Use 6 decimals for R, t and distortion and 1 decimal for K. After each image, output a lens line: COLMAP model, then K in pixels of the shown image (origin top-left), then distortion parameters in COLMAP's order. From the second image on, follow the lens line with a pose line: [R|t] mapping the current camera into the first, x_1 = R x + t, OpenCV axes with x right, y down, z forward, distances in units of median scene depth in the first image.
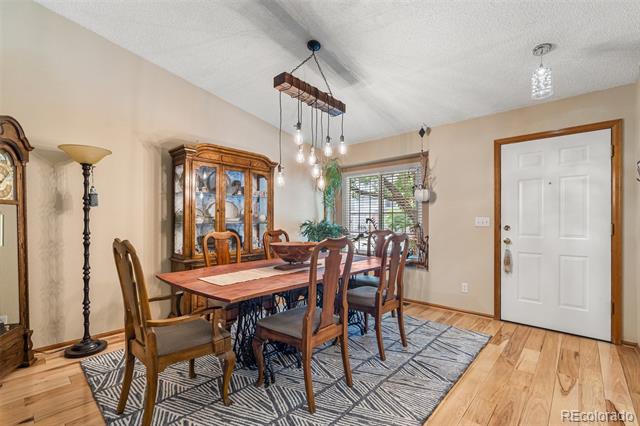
lens RADIAL K [[282.1, 0, 323.2], [0, 282.1, 217.5], [0, 0, 1]] dist [-0.004720, -0.000960]
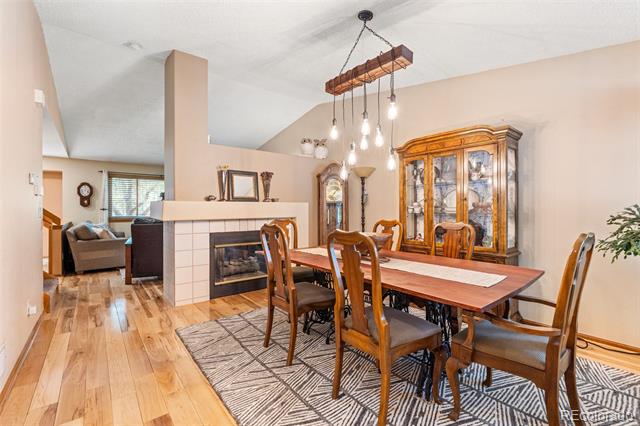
lens RADIAL K [[282.1, 0, 323.0], [0, 282.1, 211.0], [0, 0, 1]] dist [-0.004720, -0.000960]
pose [[-0.143544, 0.005946, -0.989626, 0.949366], [0.015748, 0.999869, 0.003723, 0.003876], [0.989519, -0.015051, -0.143619, 1.075326]]
